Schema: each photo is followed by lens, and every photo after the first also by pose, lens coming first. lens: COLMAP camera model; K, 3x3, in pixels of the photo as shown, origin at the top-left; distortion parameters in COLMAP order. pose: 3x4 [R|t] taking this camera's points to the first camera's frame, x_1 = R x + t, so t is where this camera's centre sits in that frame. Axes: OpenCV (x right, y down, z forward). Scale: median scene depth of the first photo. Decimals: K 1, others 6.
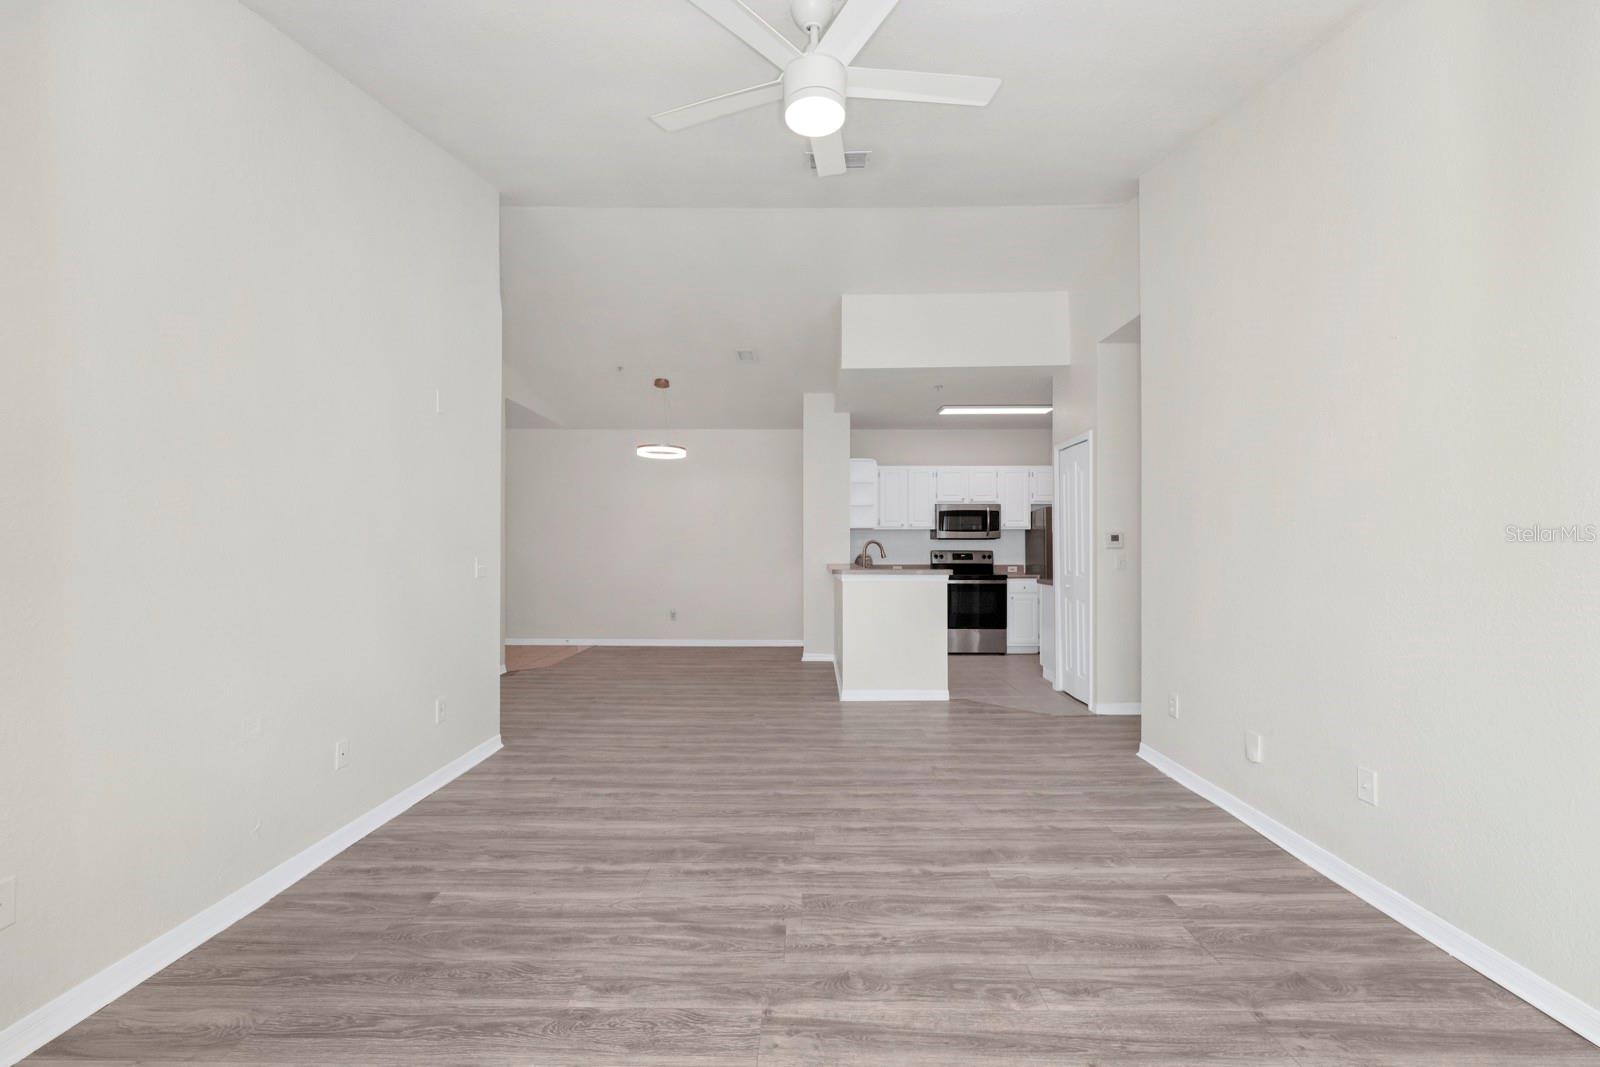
lens RADIAL K [[640.8, 0, 828.5], [0, 640.8, 542.2], [0, 0, 1]] dist [-0.001636, -0.000128]
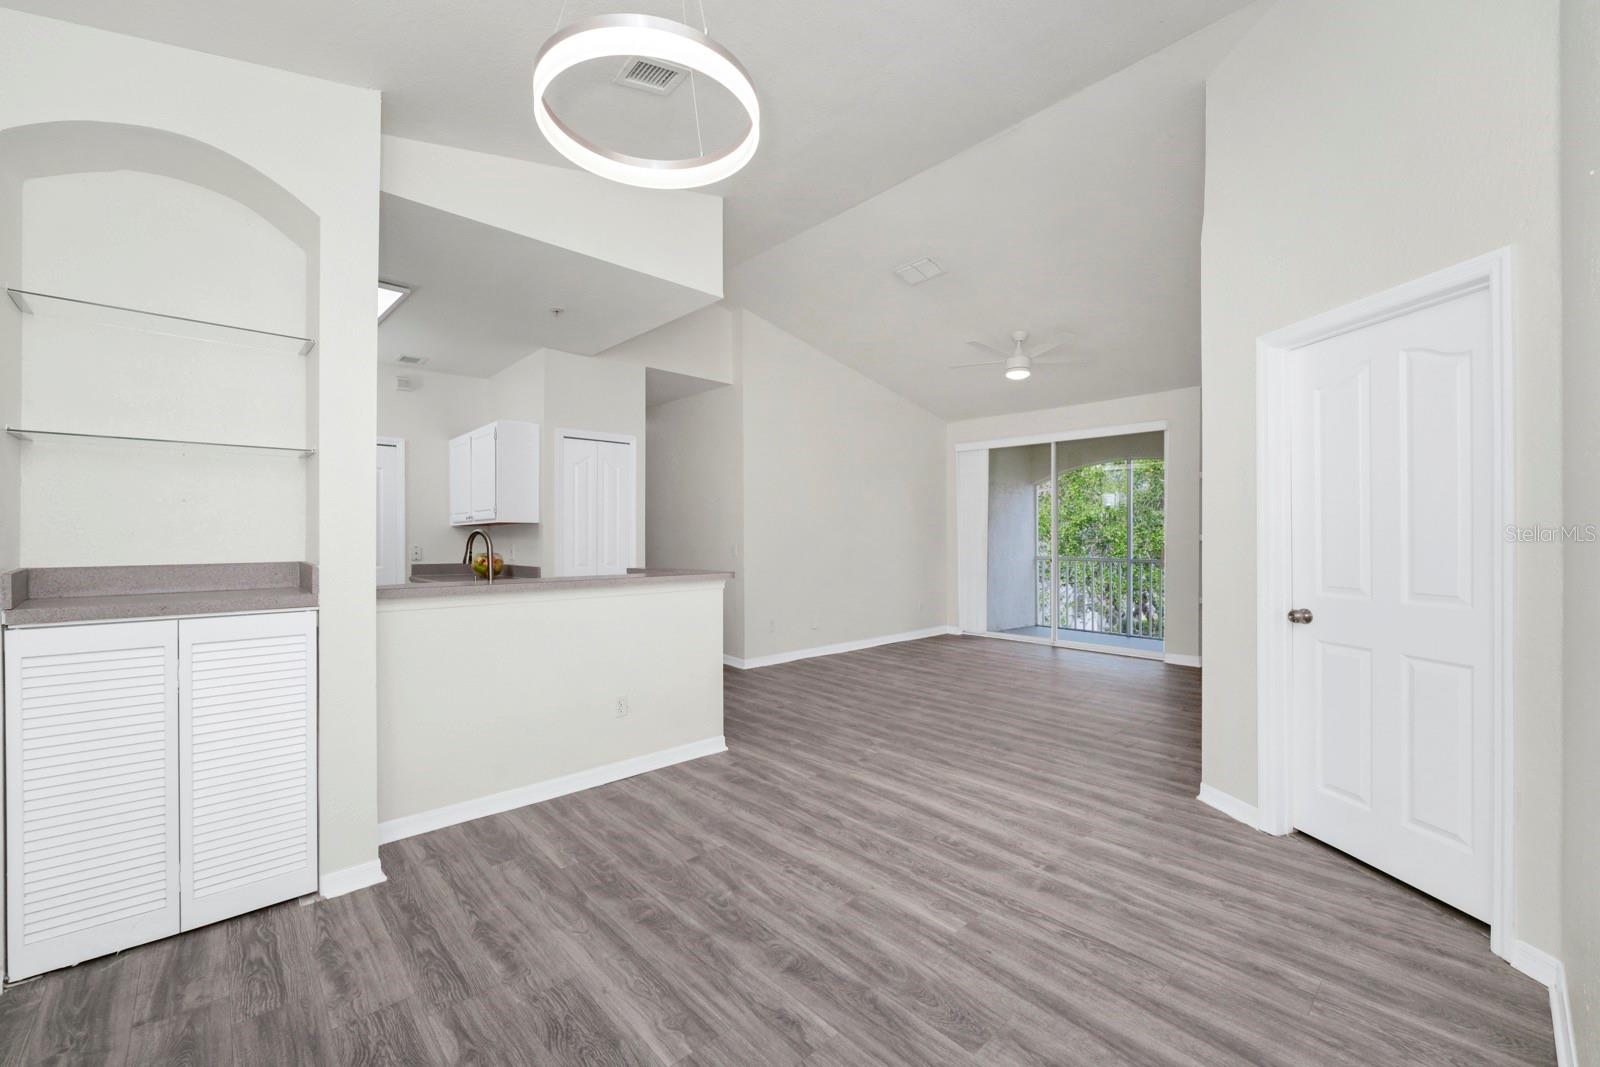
lens RADIAL K [[665.2, 0, 769.5], [0, 665.2, 533.1], [0, 0, 1]] dist [0.001253, 0.000172]
pose [[-0.640345, 0.003605, 0.768079, -0.676112], [-0.004933, 0.999949, -0.008806, 0.004793], [-0.768072, -0.009428, -0.640294, 1.629646]]
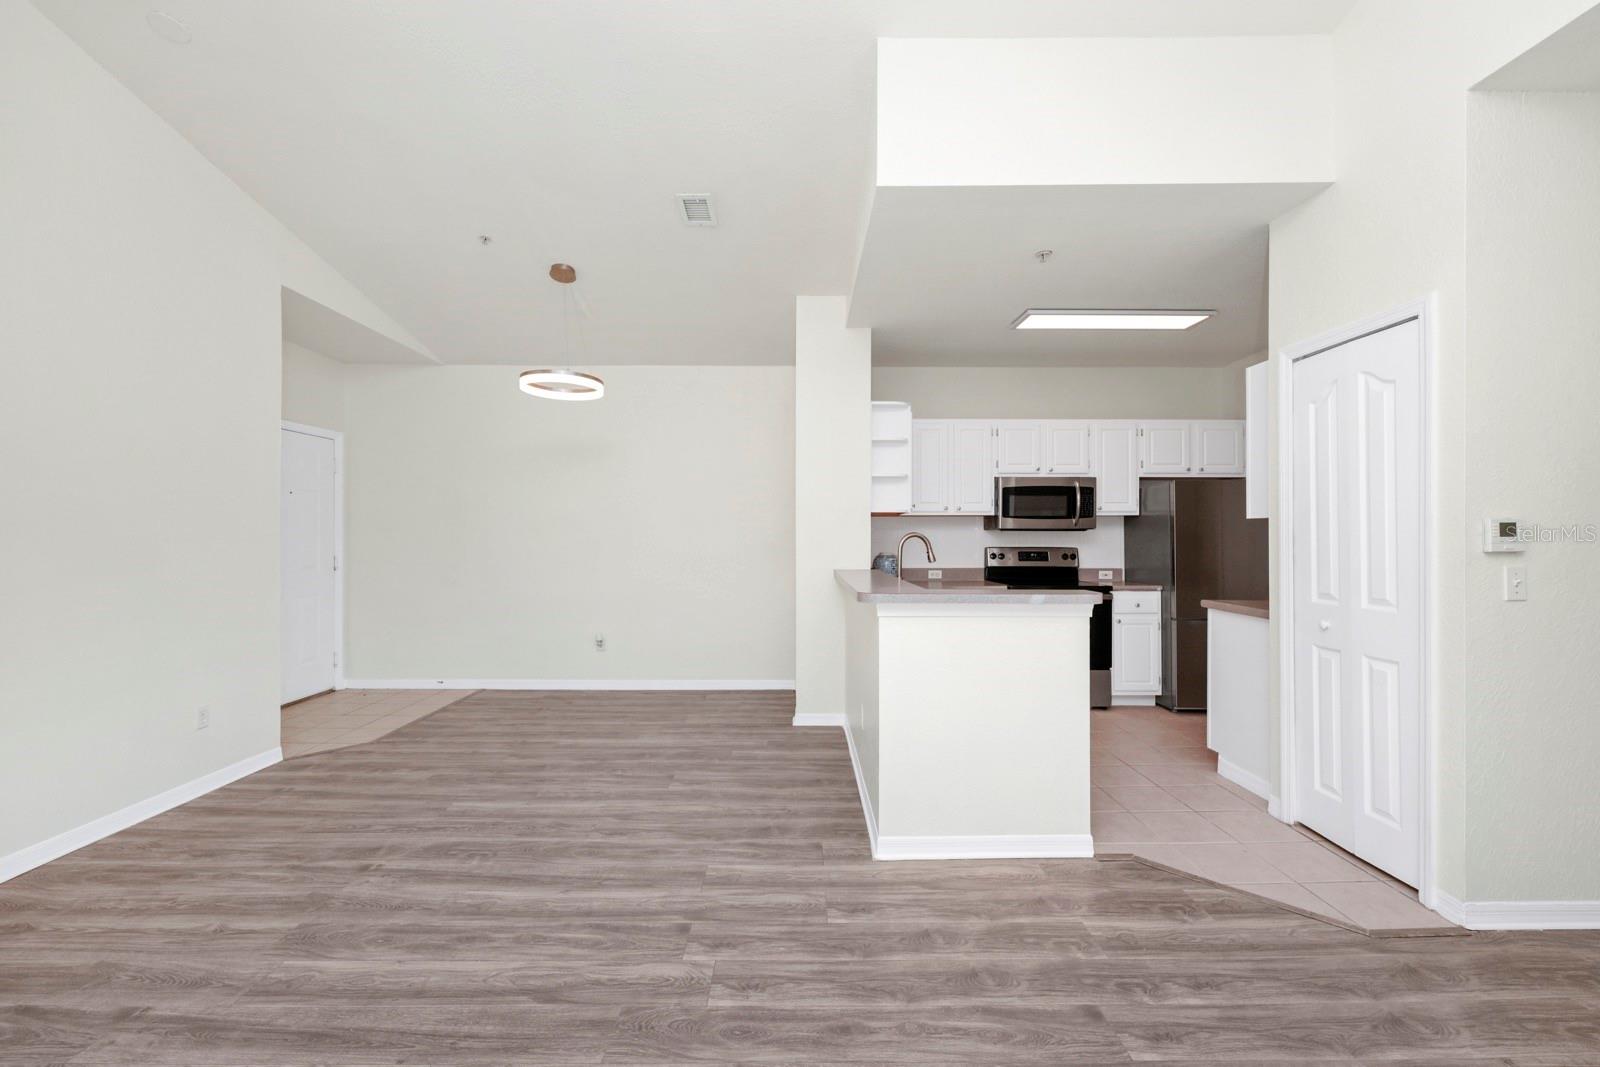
lens RADIAL K [[649.5, 0, 821.8], [0, 649.5, 533.6], [0, 0, 1]] dist [-0.000094, 0.000184]
pose [[0.999964, 0.000879, 0.008404, -0.029813], [-0.000897, 0.999997, 0.002162, -0.004234], [-0.008402, -0.002170, 0.999962, 0.560644]]
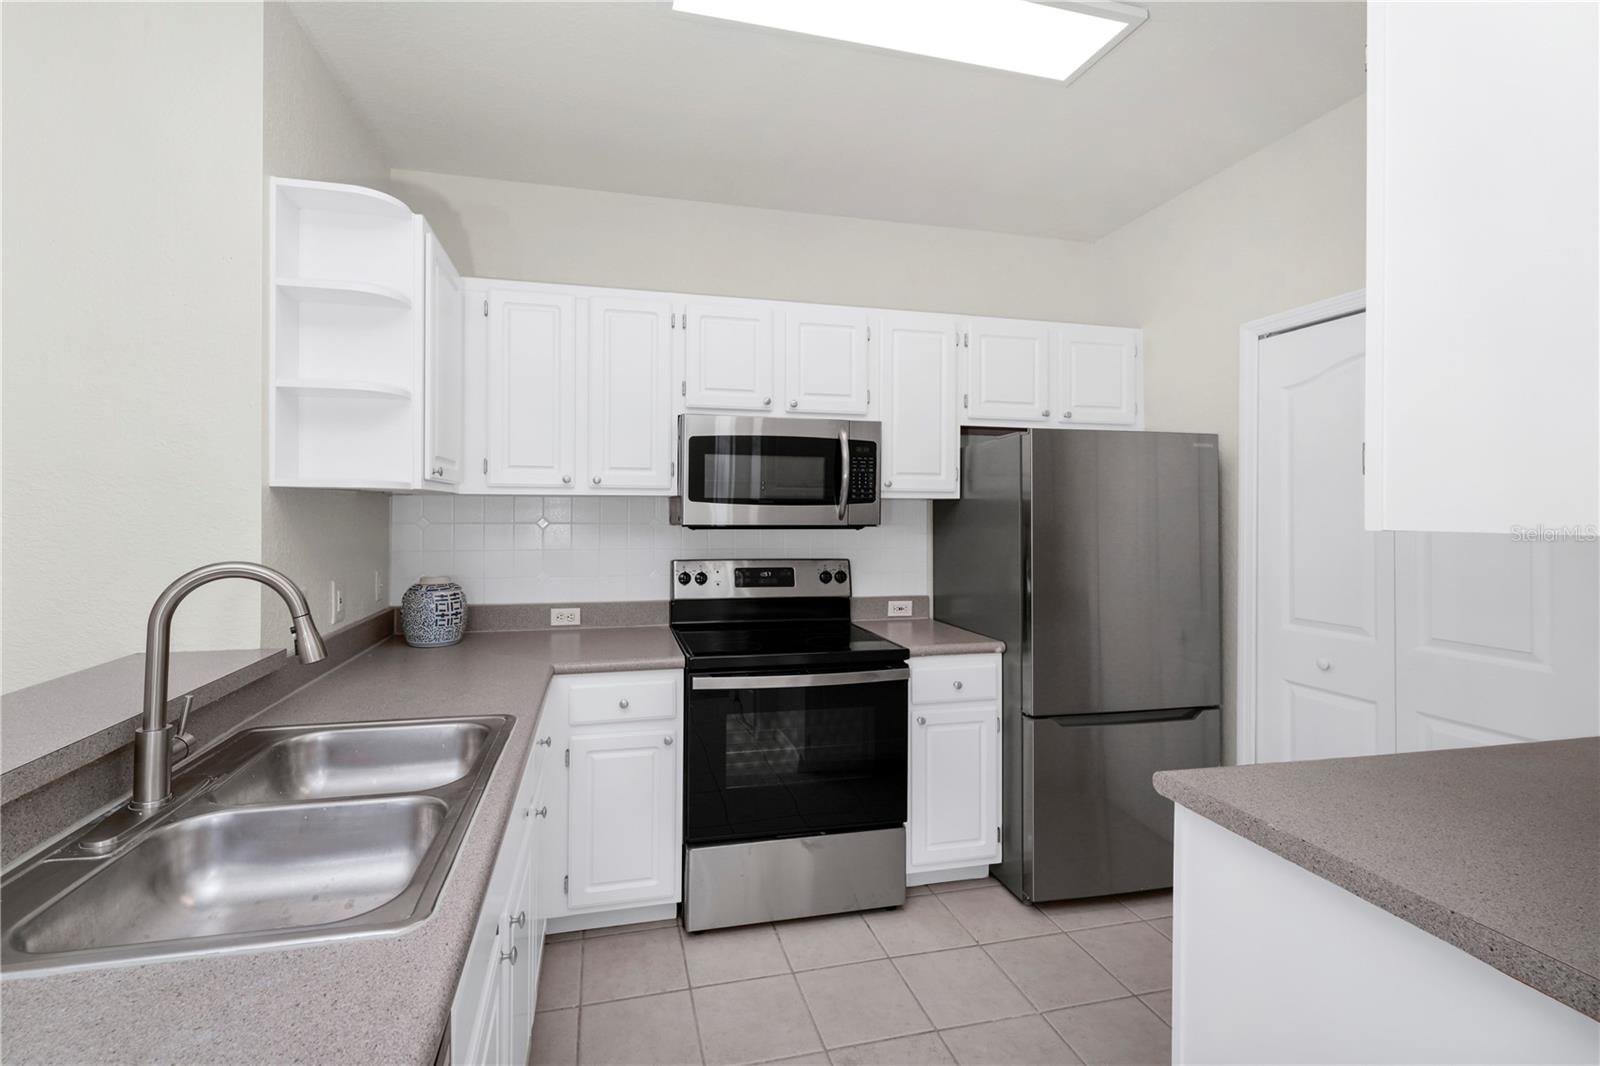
lens RADIAL K [[677.2, 0, 759.2], [0, 677.2, 511.5], [0, 0, 1]] dist [0.000247, 0.000075]
pose [[0.981537, 0.006038, 0.191178, 0.237653], [-0.007461, 0.999950, 0.006725, -0.025394], [-0.191128, -0.008027, 0.981532, 1.122539]]
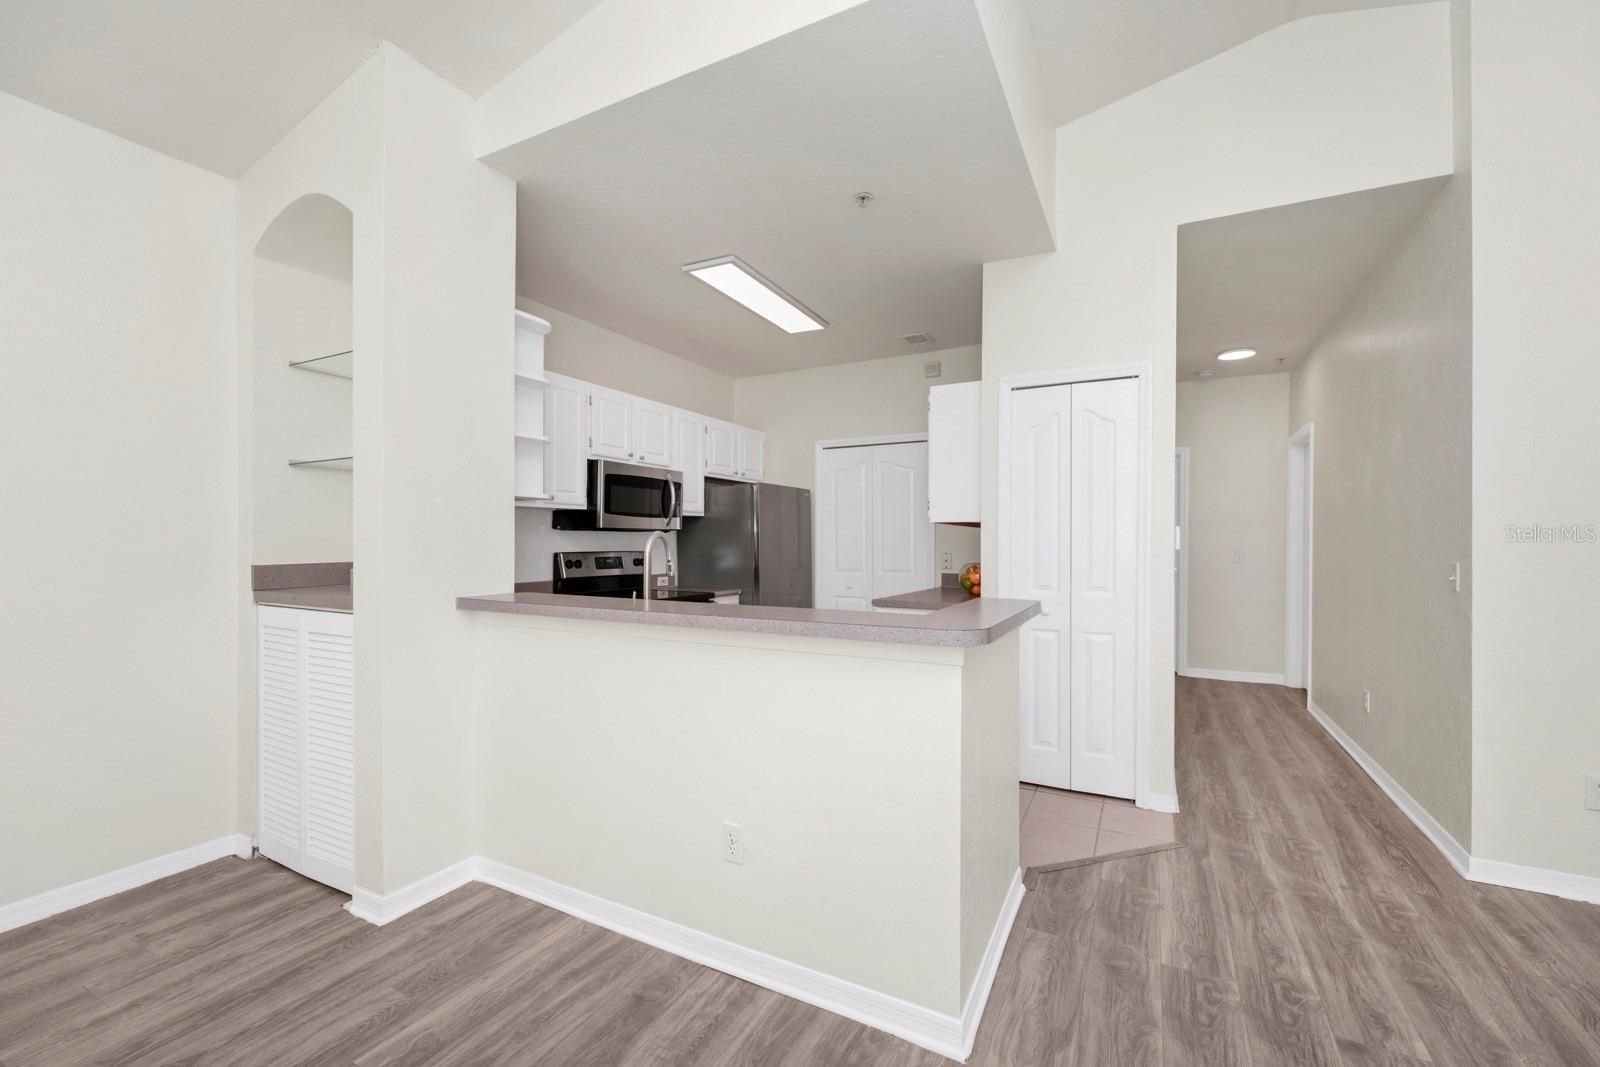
lens RADIAL K [[640.8, 0, 828.5], [0, 640.8, 542.2], [0, 0, 1]] dist [-0.001636, -0.000128]
pose [[0.480117, 0.002396, 0.877201, -0.300044], [-0.010232, 0.999944, 0.002868, 0.003060], [-0.877145, -0.010352, 0.480115, 1.004826]]
